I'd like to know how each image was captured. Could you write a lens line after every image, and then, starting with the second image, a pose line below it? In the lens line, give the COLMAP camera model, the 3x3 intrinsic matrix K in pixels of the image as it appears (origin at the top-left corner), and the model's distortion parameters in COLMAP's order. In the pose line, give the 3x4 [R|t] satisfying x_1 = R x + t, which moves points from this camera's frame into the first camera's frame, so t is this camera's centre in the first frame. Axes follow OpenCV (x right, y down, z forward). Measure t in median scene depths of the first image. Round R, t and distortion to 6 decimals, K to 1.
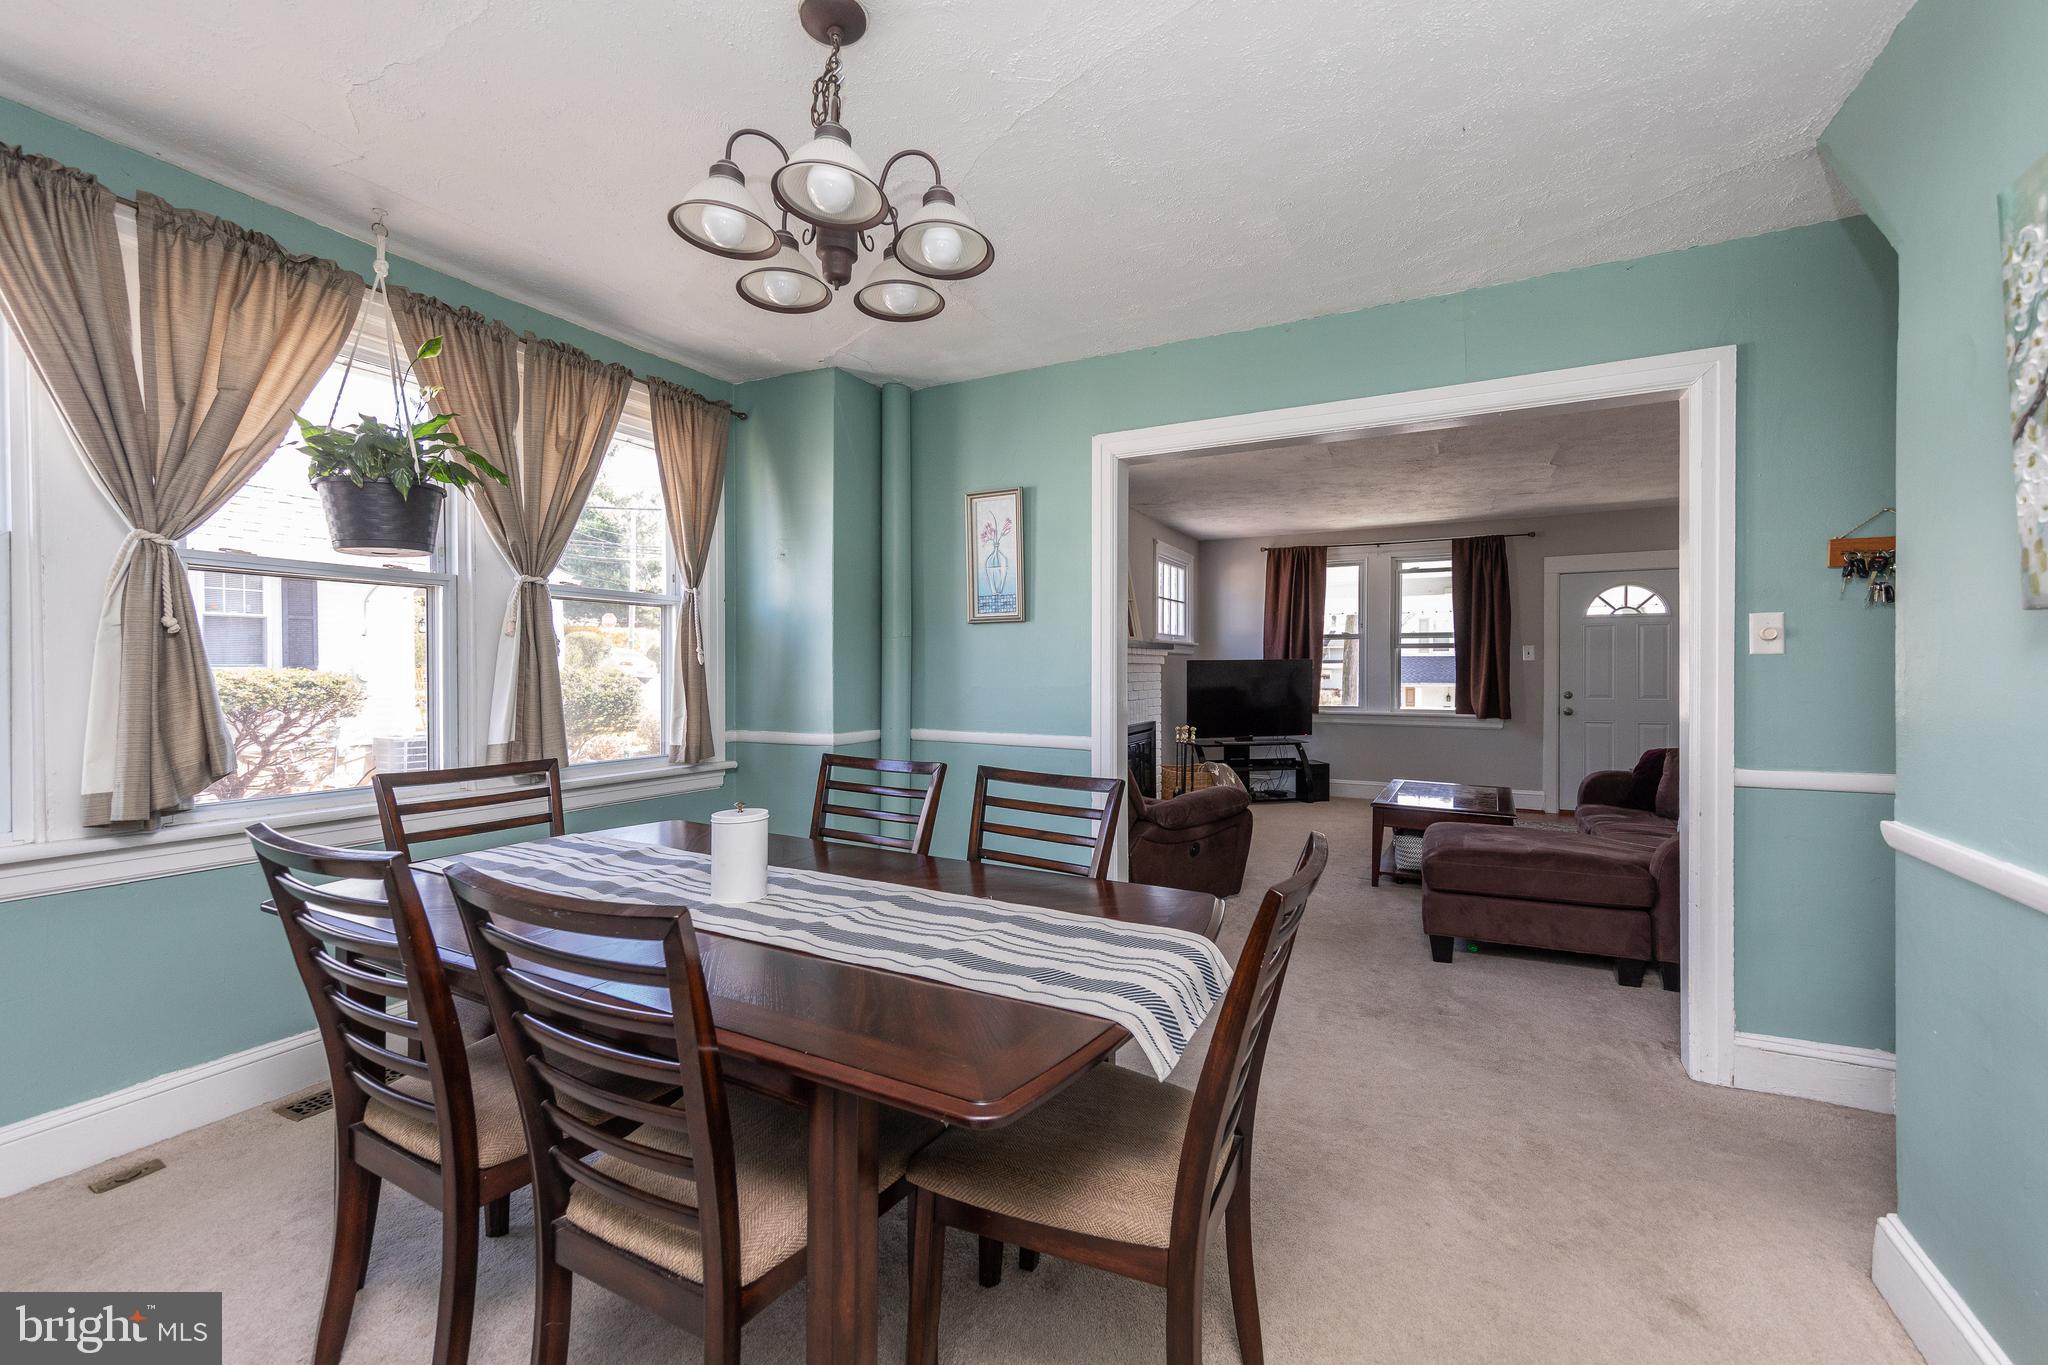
lens RADIAL K [[836.0, 0, 1004.5], [0, 836.0, 679.2], [0, 0, 1]] dist [0.017433, -0.000043]
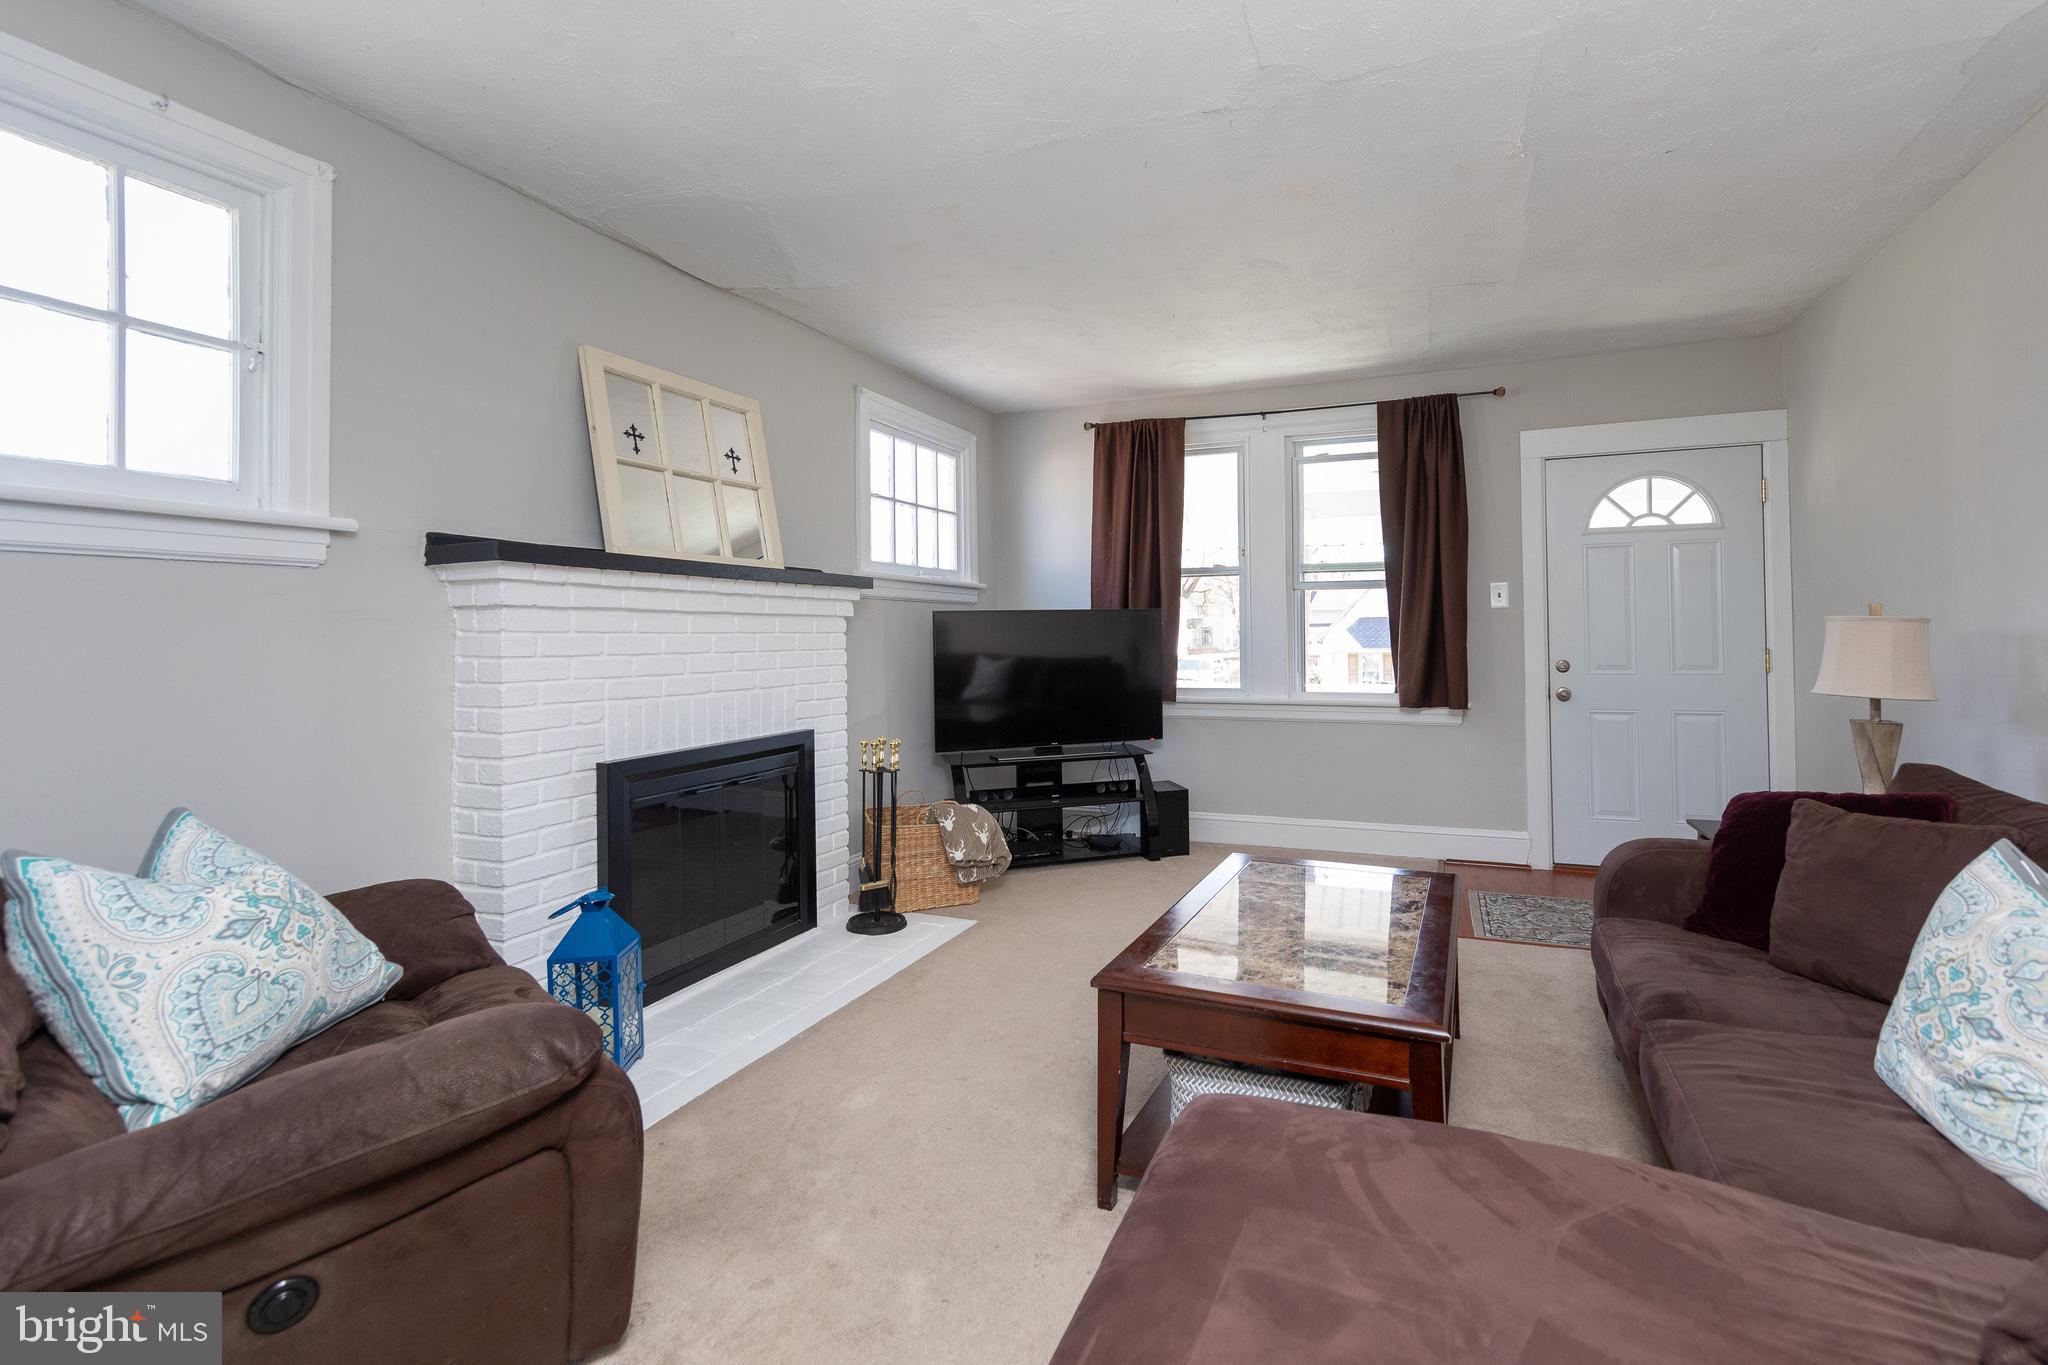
lens RADIAL K [[913.5, 0, 1118.7], [0, 913.5, 619.7], [0, 0, 1]] dist [0.004478, -0.000408]
pose [[0.988820, -0.005597, 0.149011, 0.271204], [0.009964, 0.999542, -0.028577, 0.001453], [-0.148783, 0.029742, 0.988422, 0.420156]]
